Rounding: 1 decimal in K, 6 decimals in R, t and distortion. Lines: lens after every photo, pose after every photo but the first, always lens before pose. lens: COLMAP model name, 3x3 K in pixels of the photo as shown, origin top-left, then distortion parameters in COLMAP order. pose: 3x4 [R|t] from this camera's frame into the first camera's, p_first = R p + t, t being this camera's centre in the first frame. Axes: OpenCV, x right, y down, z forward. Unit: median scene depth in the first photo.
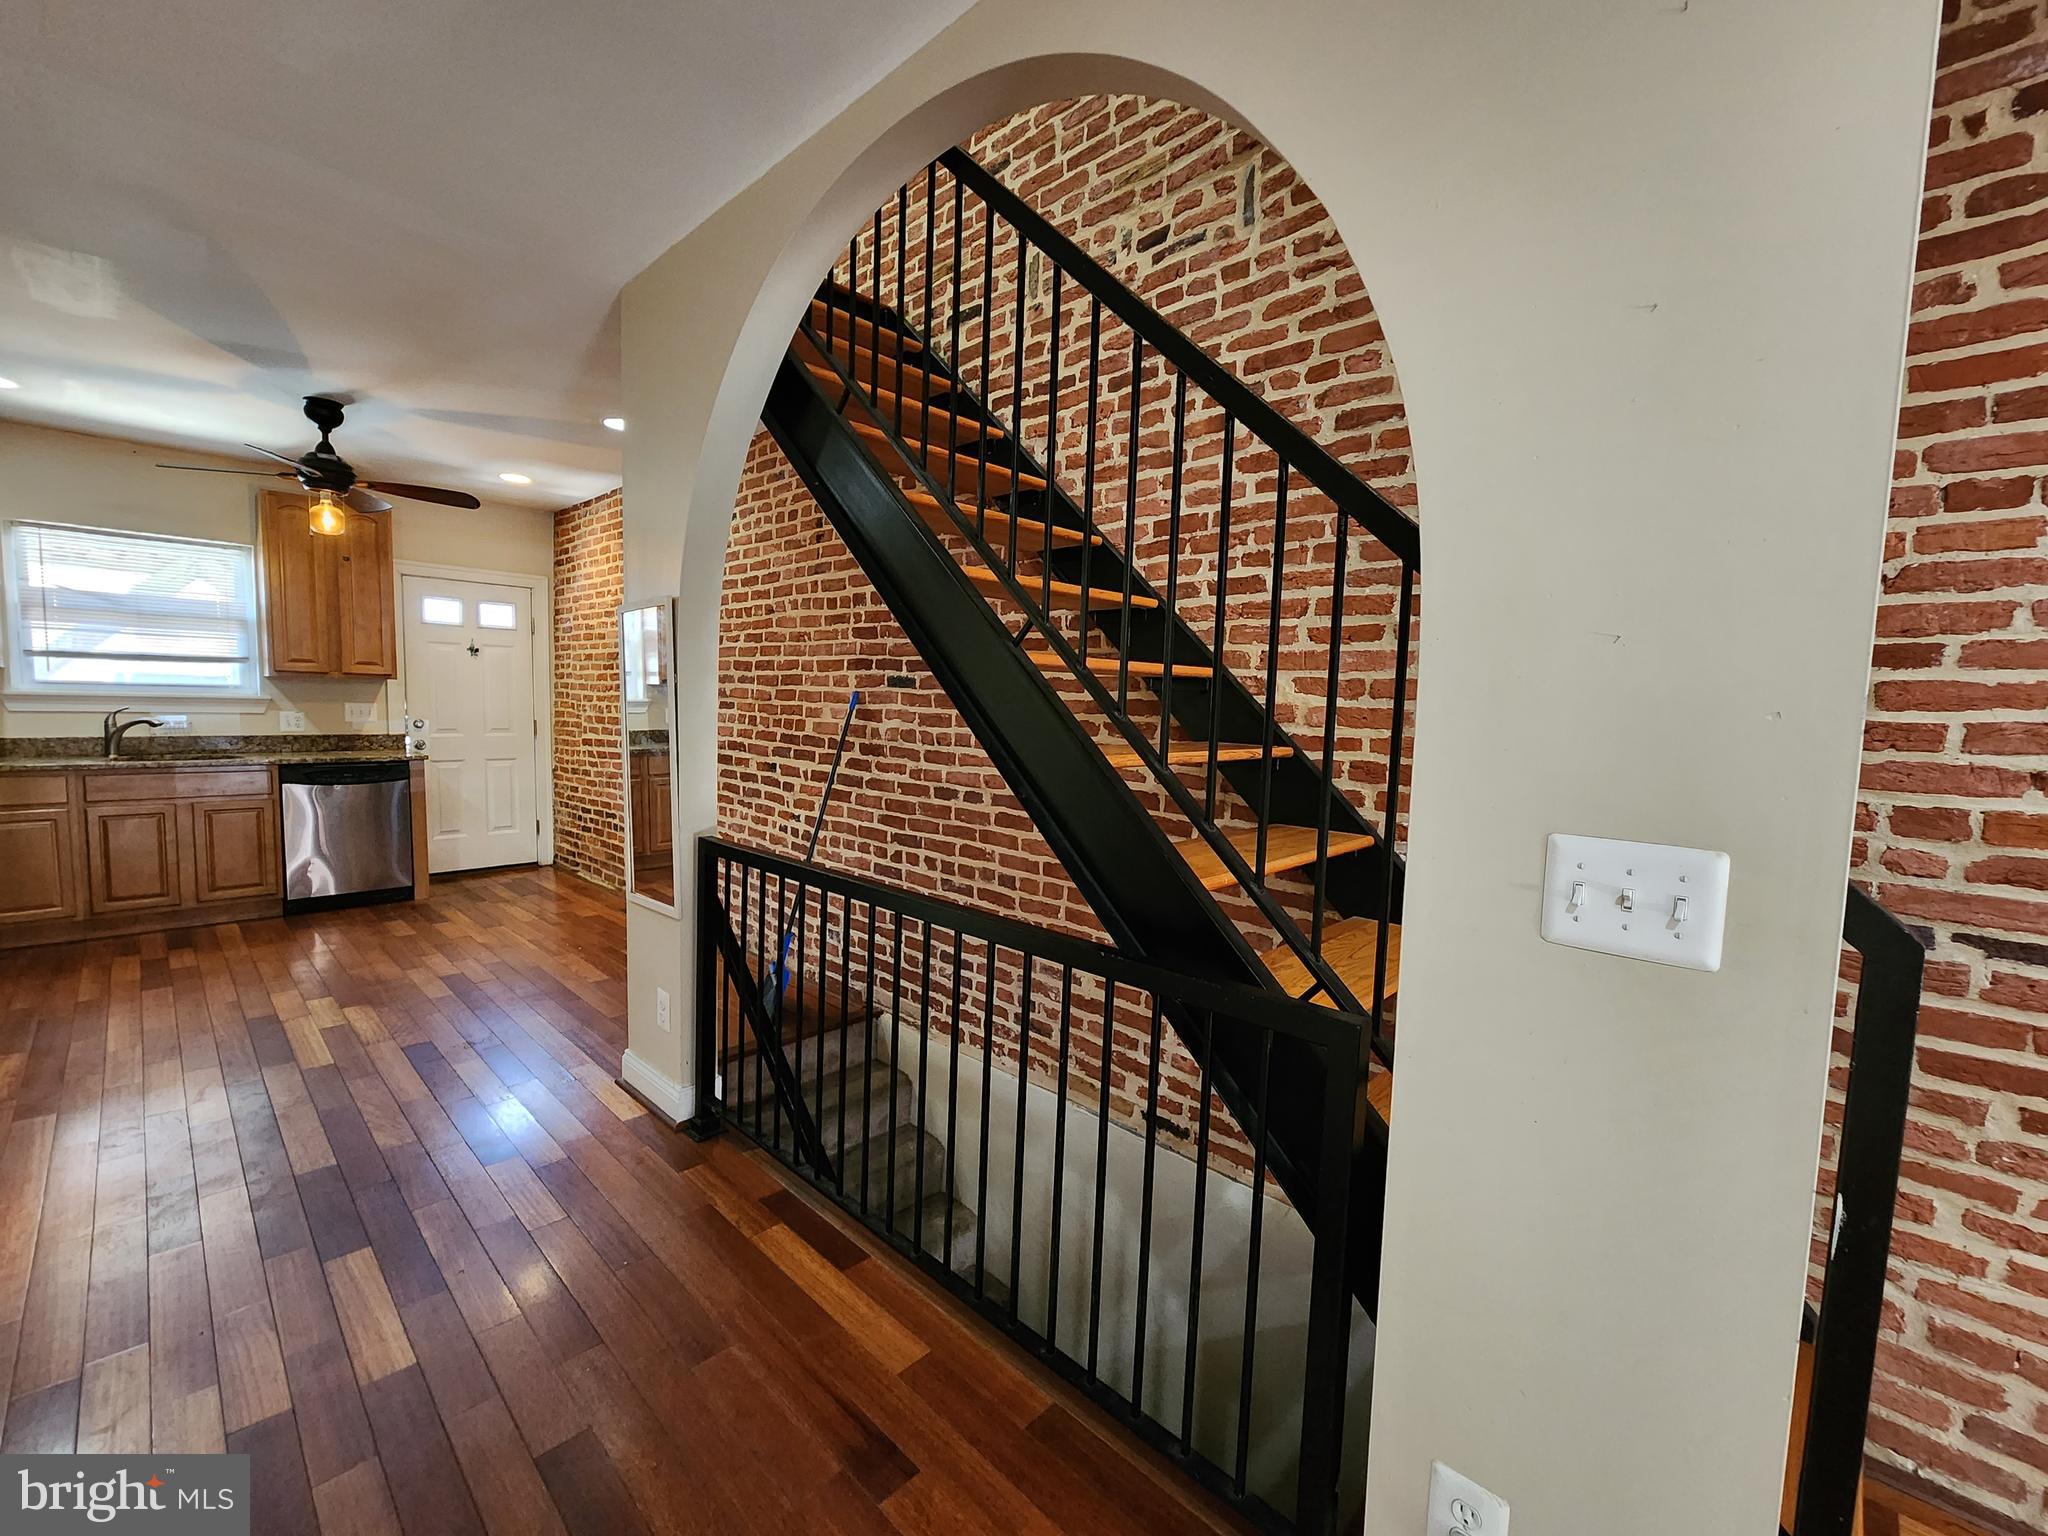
lens RADIAL K [[842.5, 0, 1033.4], [0, 842.5, 771.5], [0, 0, 1]] dist [0.001657, 0.000092]
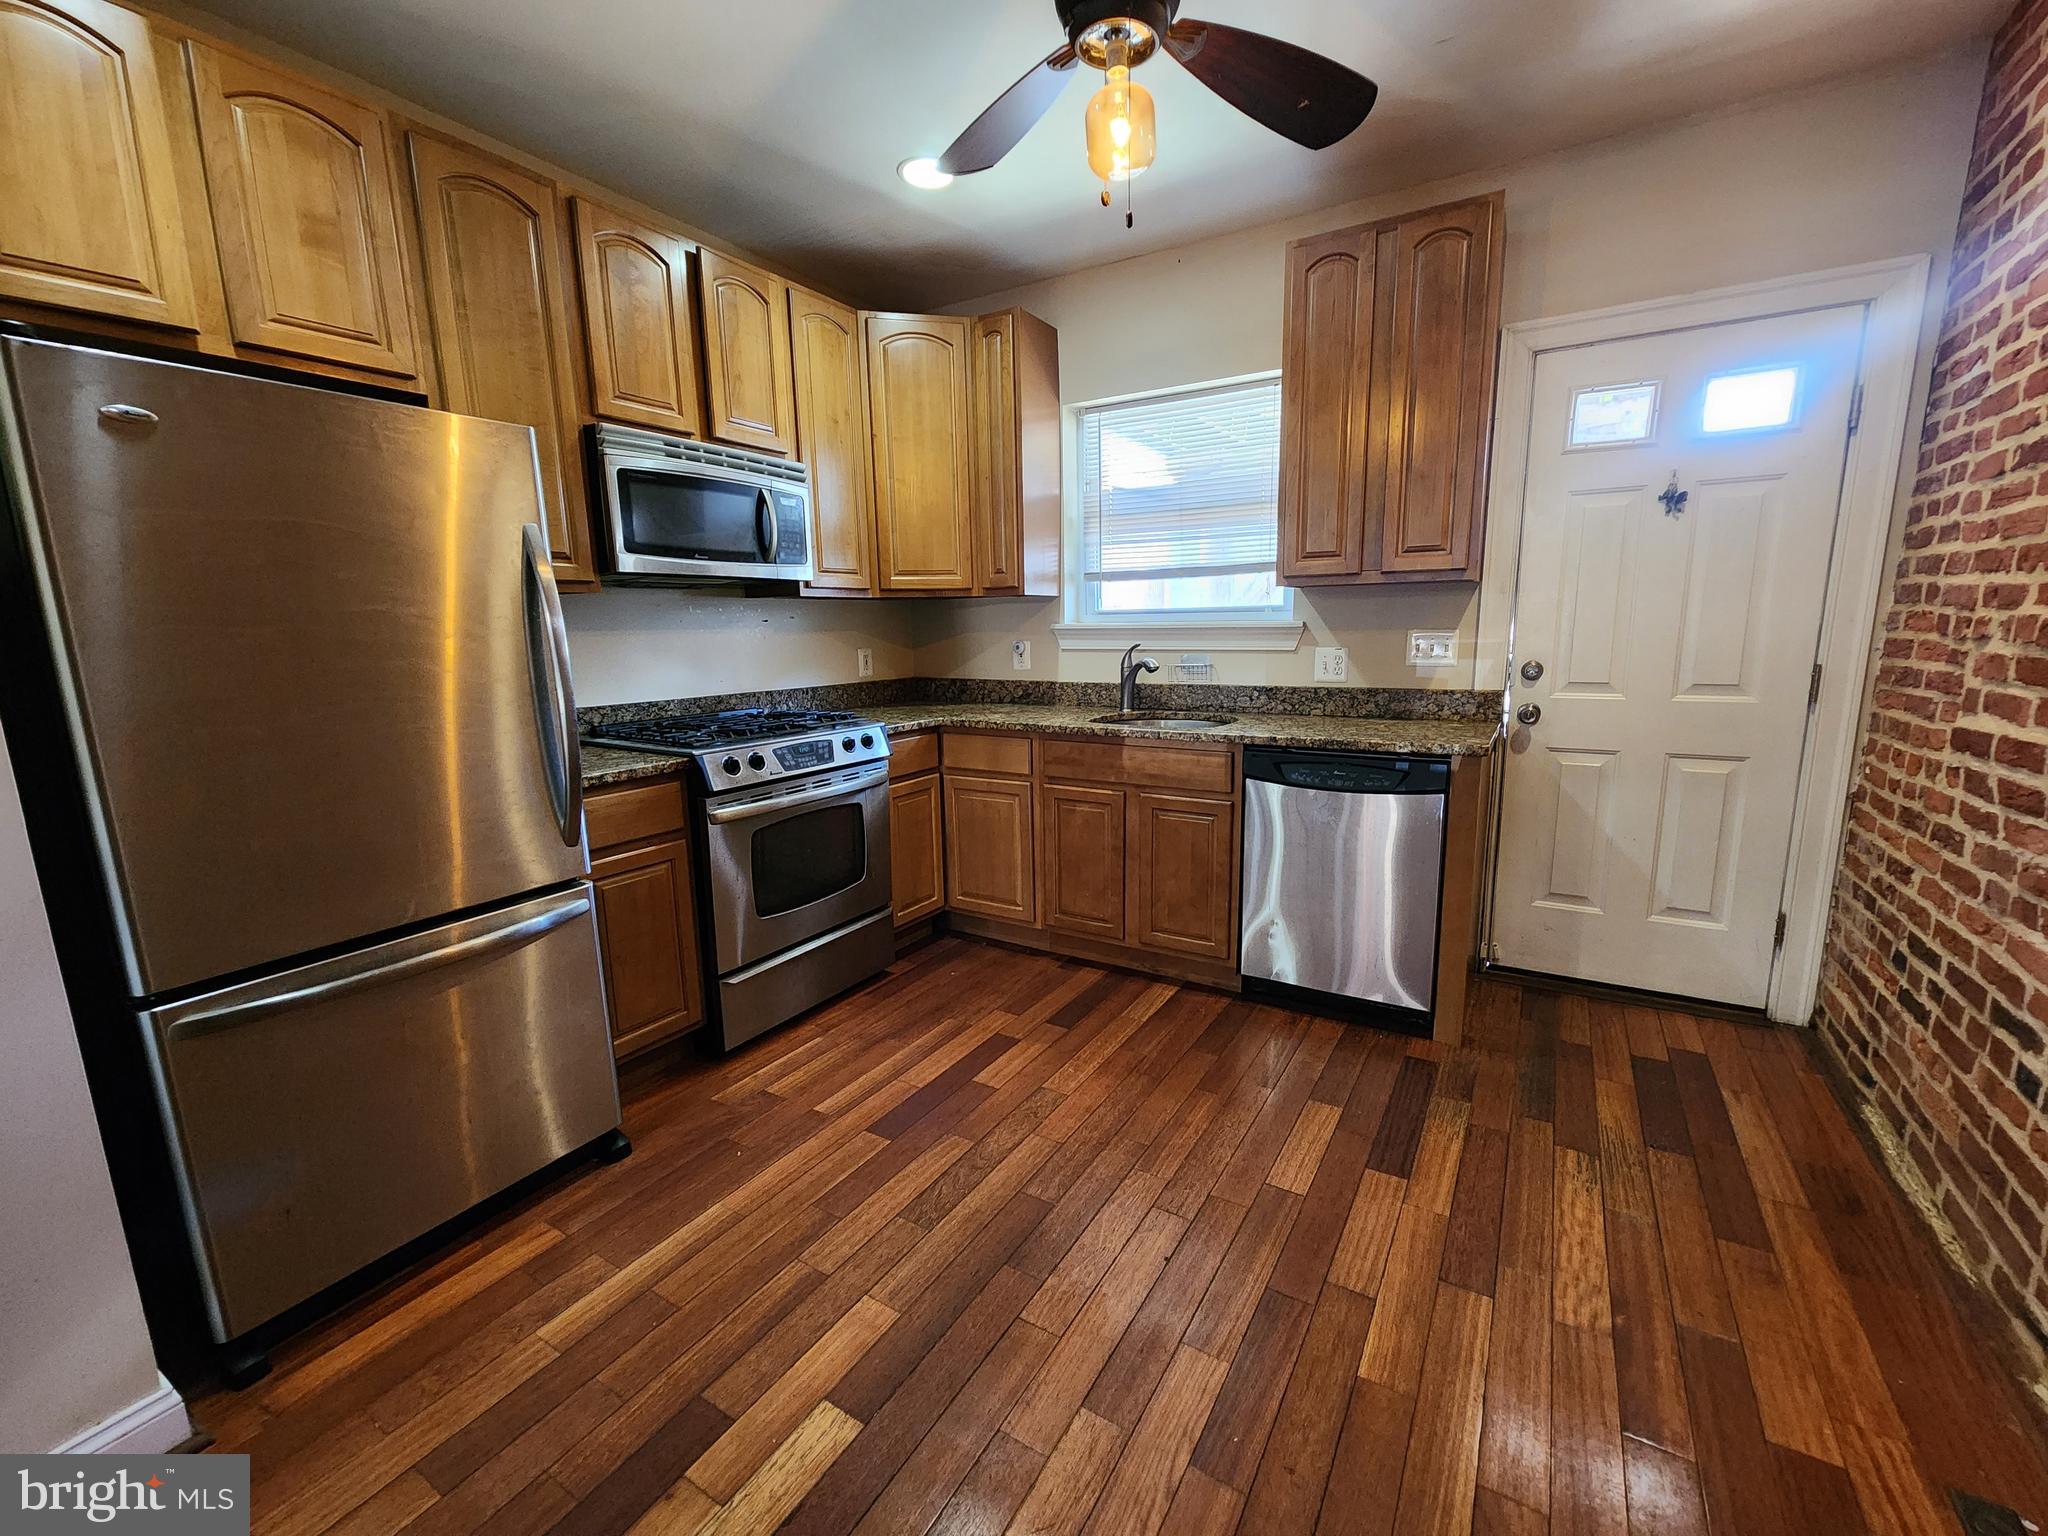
lens RADIAL K [[842.5, 0, 1038.7], [0, 842.5, 773.4], [0, 0, 1]] dist [0.001657, 0.000092]
pose [[0.210151, 0.142942, -0.967163, -0.309894], [-0.057512, 0.989348, 0.133724, -0.046644], [0.975976, 0.027521, 0.216133, 0.619503]]
